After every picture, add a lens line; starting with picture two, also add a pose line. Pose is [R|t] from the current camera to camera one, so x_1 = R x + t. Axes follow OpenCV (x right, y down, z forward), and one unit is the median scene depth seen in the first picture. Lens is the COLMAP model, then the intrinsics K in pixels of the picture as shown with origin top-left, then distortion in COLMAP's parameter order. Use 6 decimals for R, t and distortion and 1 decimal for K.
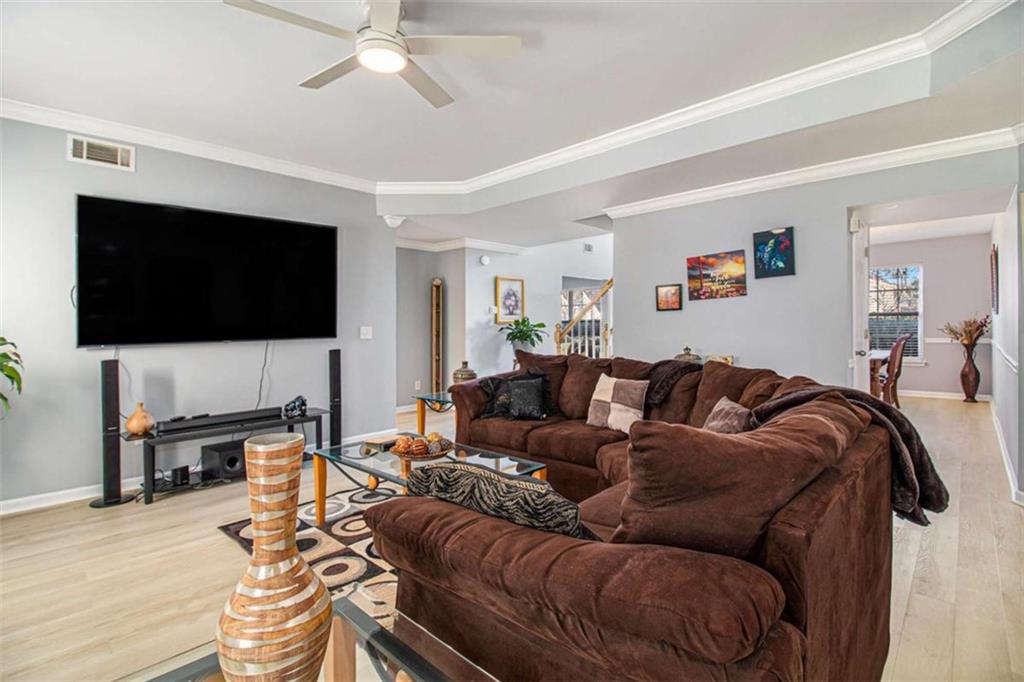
lens RADIAL K [[484.8, 0, 508.0], [0, 484.8, 334.7], [0, 0, 1]] dist [-0.005059, -0.002216]
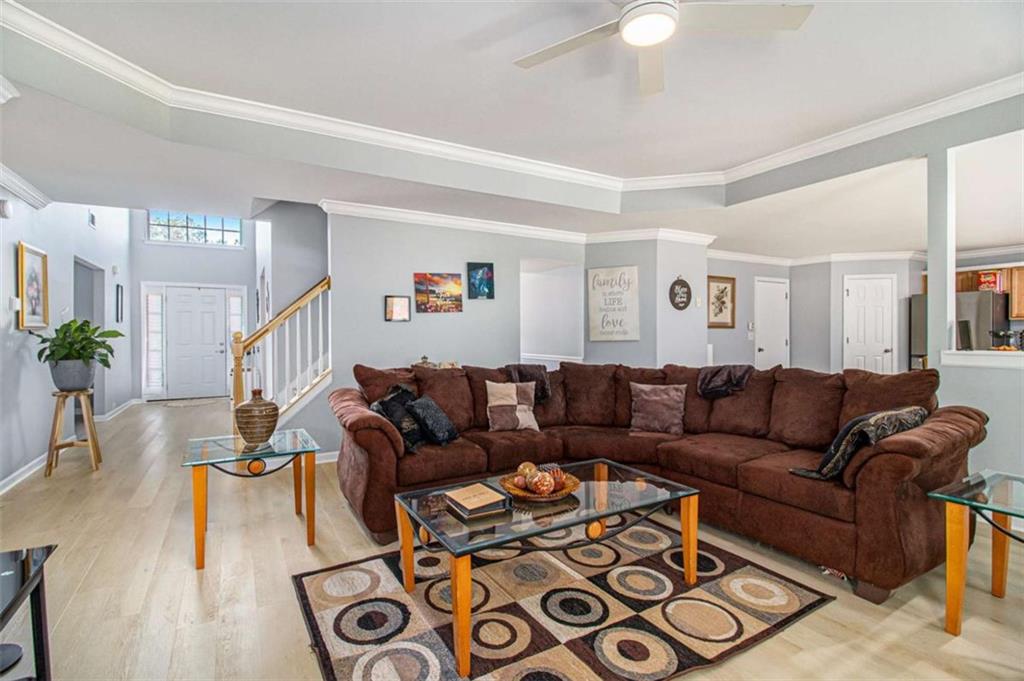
lens RADIAL K [[484.8, 0, 511.3], [0, 484.8, 340.3], [0, 0, 1]] dist [-0.005059, -0.002216]
pose [[0.276210, 0.004442, 0.961087, -0.642556], [0.016181, 0.999826, -0.009272, 0.003732], [-0.960961, 0.018112, 0.276090, 0.545608]]
